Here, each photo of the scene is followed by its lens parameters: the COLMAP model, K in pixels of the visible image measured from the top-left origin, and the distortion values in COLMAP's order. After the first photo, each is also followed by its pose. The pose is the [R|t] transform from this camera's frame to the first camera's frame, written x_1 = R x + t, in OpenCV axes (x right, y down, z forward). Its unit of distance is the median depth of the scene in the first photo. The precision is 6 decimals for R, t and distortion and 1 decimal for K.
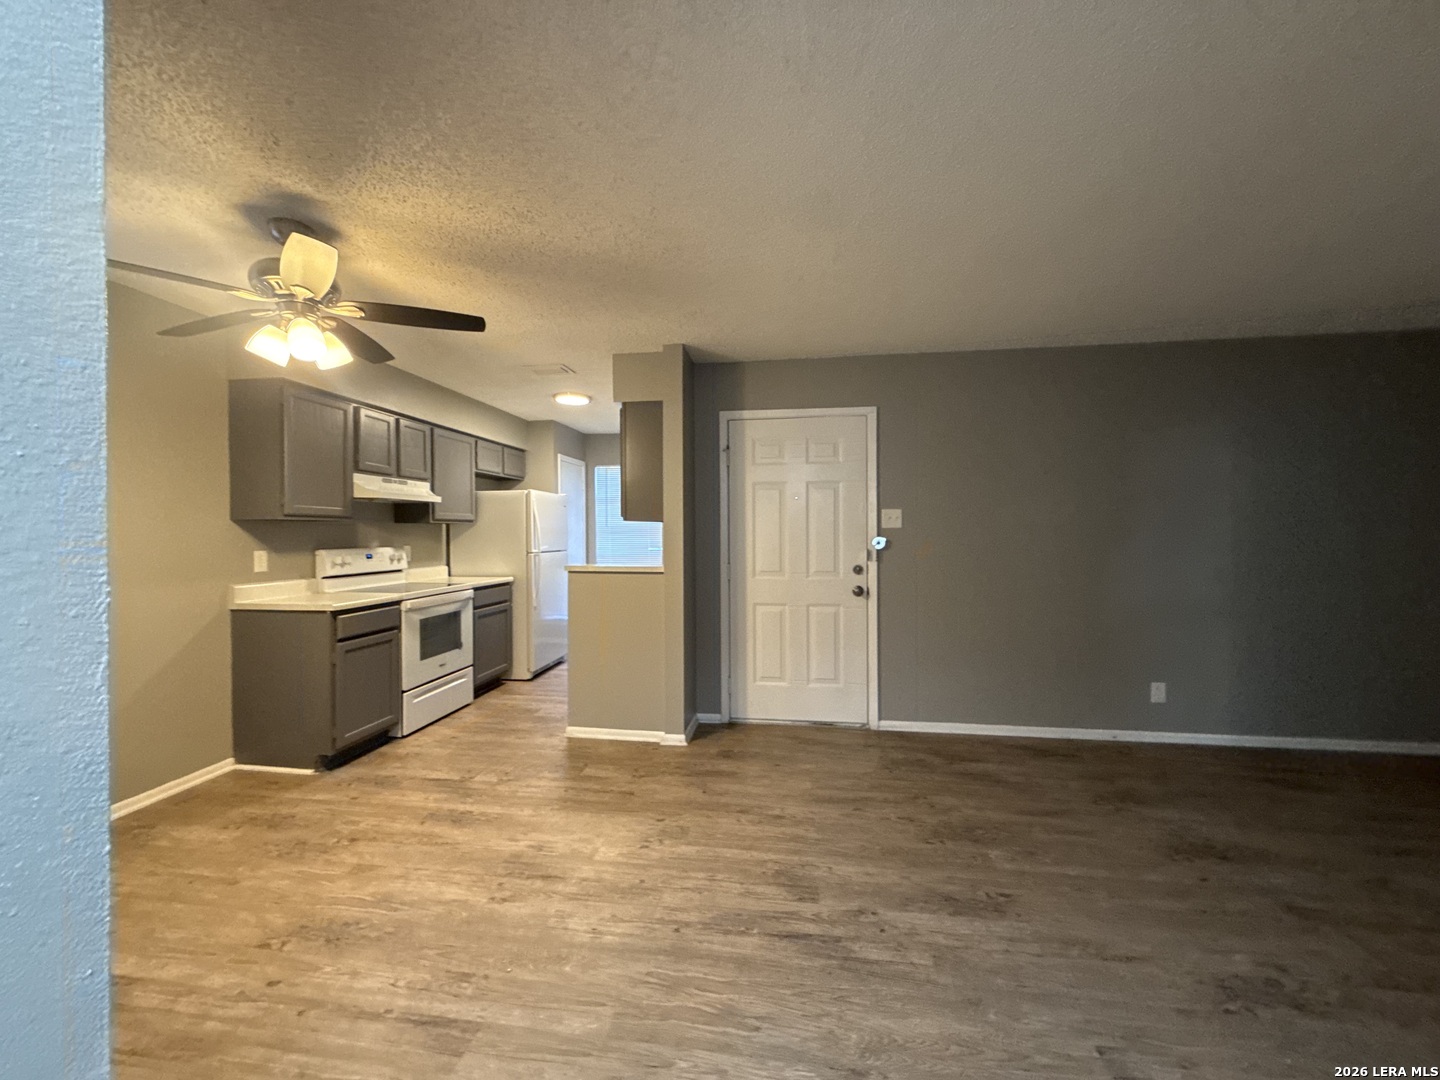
lens RADIAL K [[573.8, 0, 716.1], [0, 573.8, 539.7], [0, 0, 1]] dist [-0.002754, 0.000502]
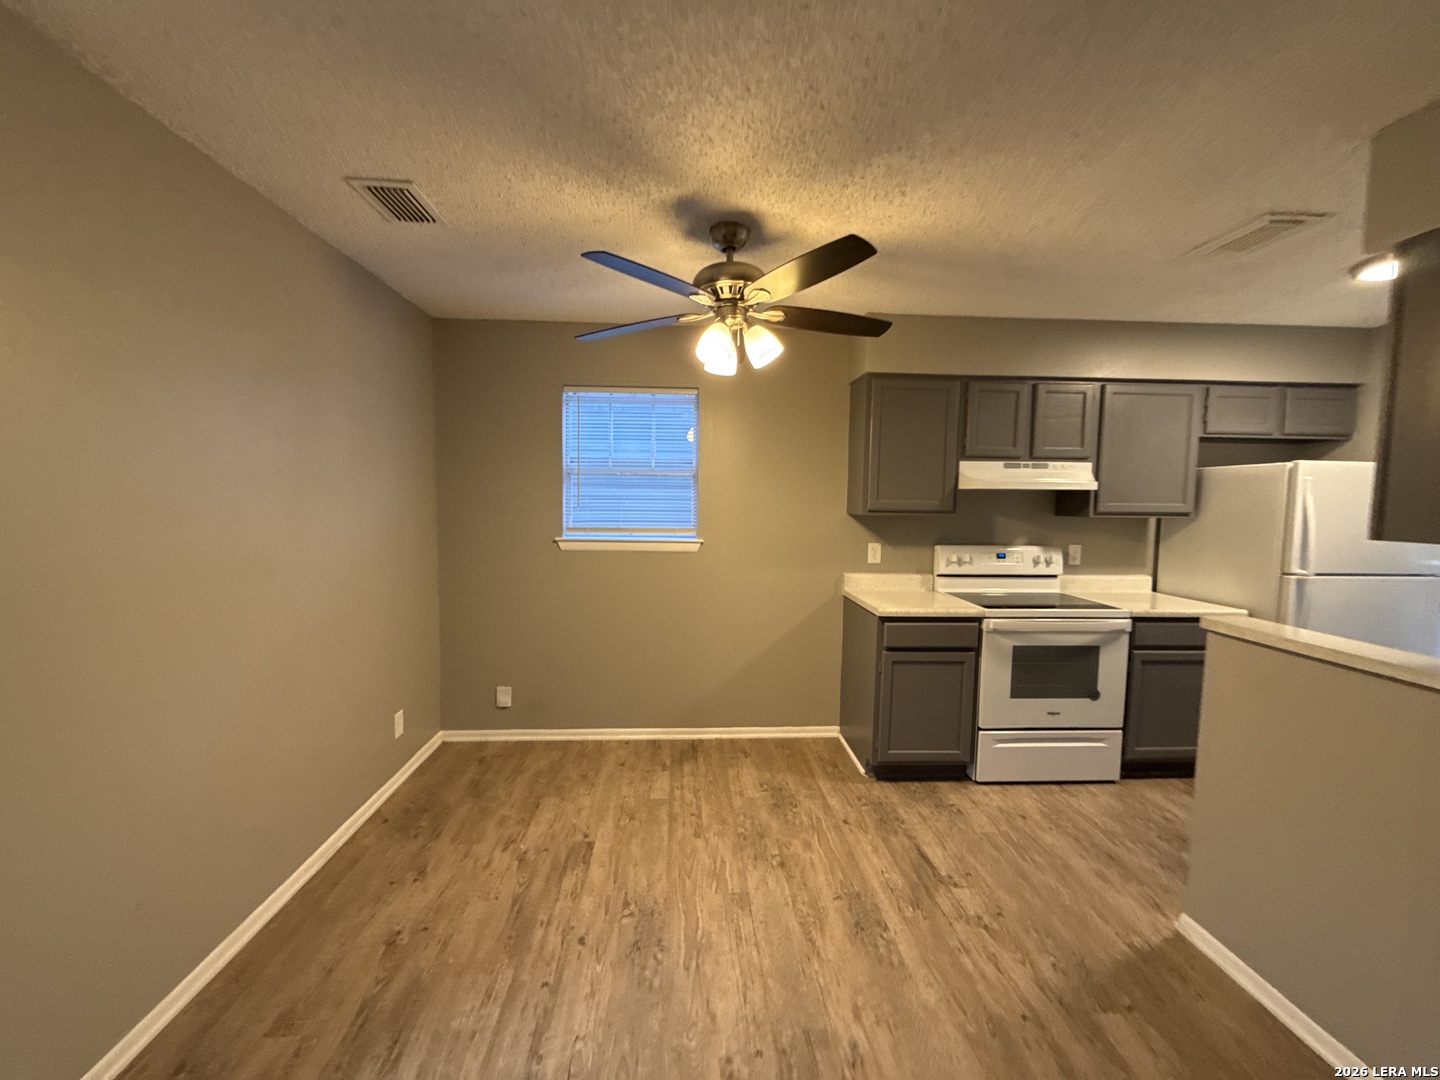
lens RADIAL K [[573.8, 0, 718.0], [0, 573.8, 539.3], [0, 0, 1]] dist [-0.002754, 0.000502]
pose [[0.198976, 0.075206, -0.977114, 0.154859], [-0.024578, 0.997120, 0.071741, -0.051362], [0.979696, 0.009740, 0.200251, 0.473186]]
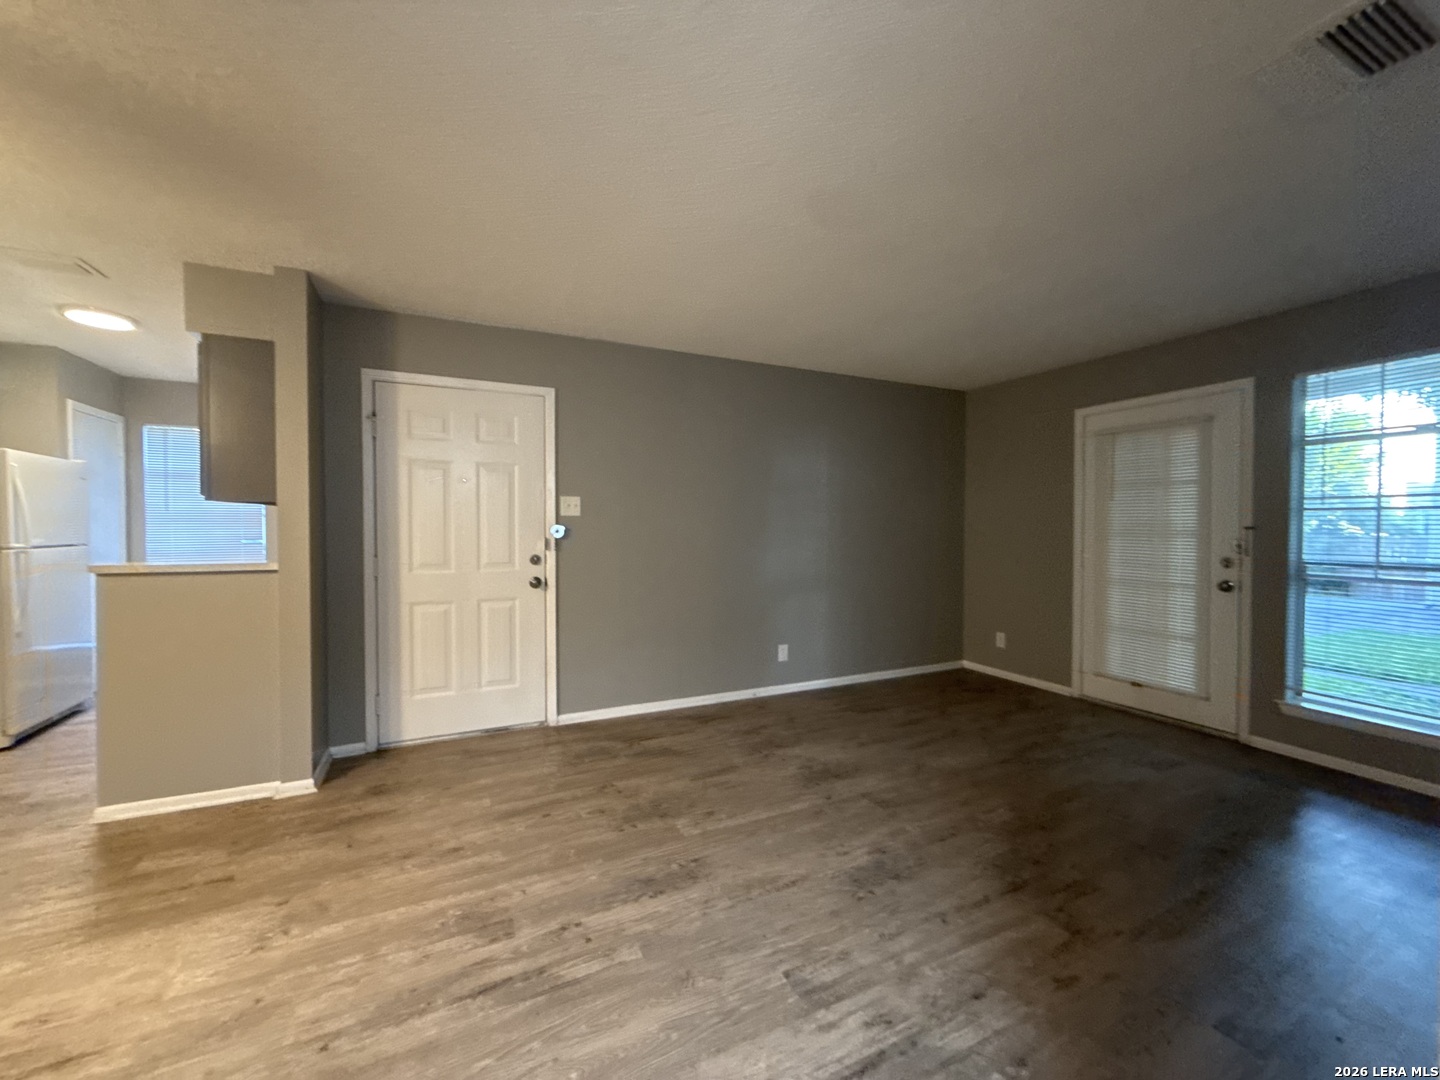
lens RADIAL K [[573.8, 0, 716.9], [0, 573.8, 536.2], [0, 0, 1]] dist [-0.002754, 0.000502]
pose [[0.833583, -0.004130, 0.552379, -0.026721], [0.000310, 0.999975, 0.007009, 0.008034], [-0.552394, -0.005671, 0.833564, 0.057353]]
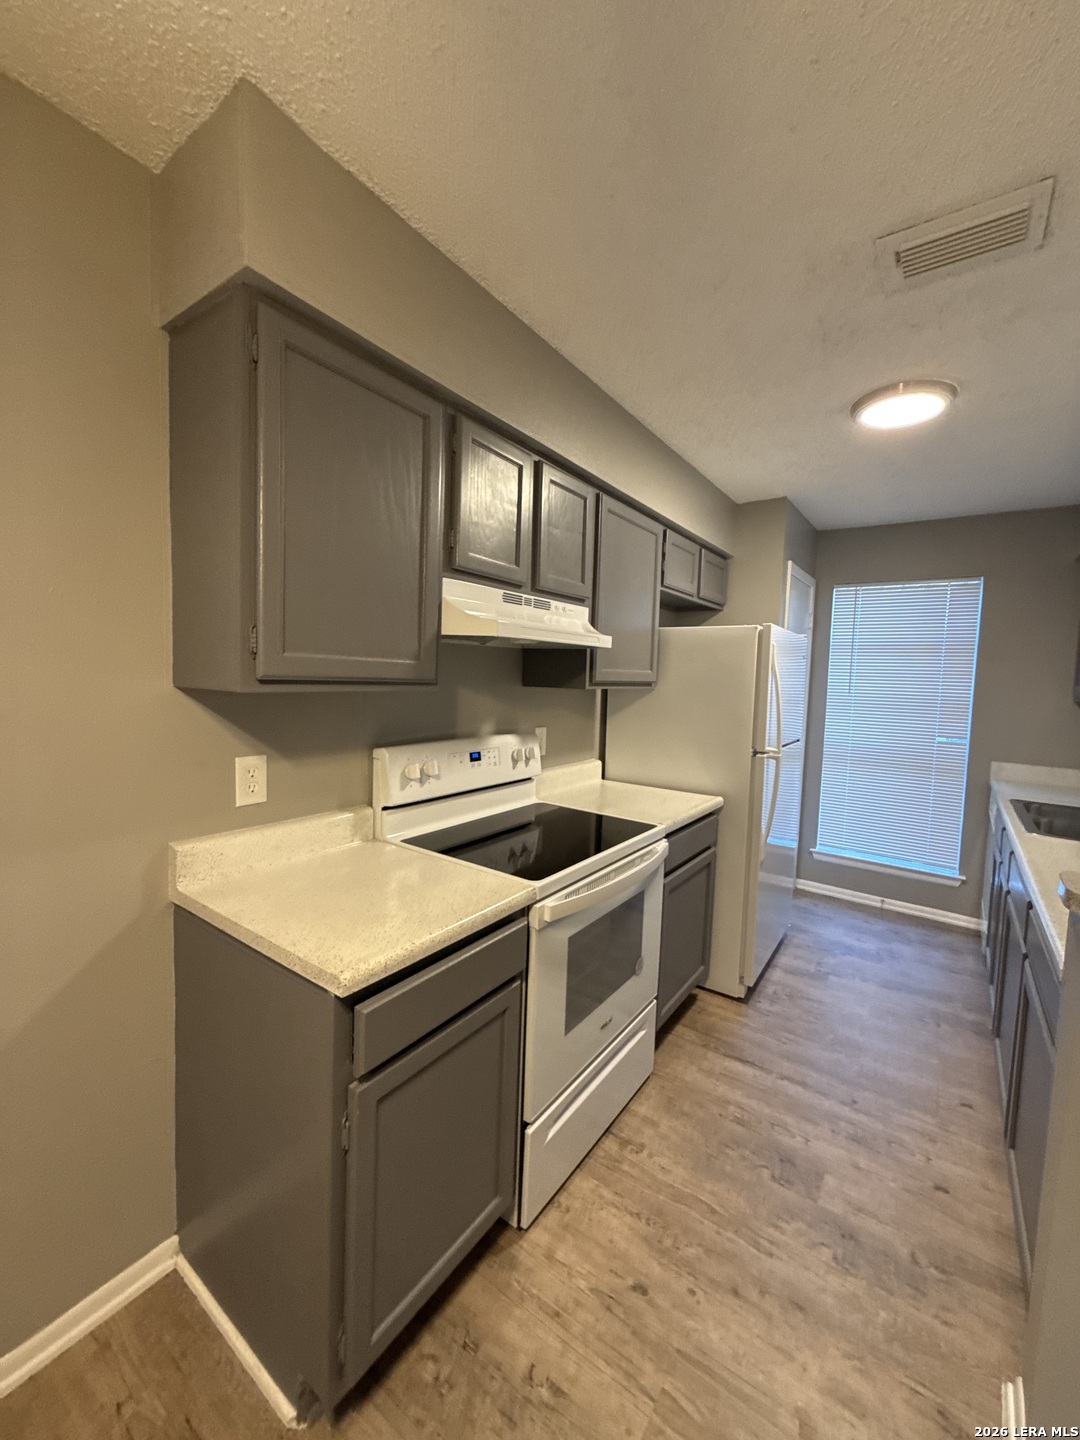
lens RADIAL K [[573.8, 0, 540.2], [0, 573.8, 714.2], [0, 0, 1]] dist [-0.002754, 0.000502]
pose [[0.887054, 0.063958, -0.457214, -0.373955], [-0.041168, 0.997370, 0.059647, -0.043751], [0.459827, -0.034088, 0.887354, 0.662581]]
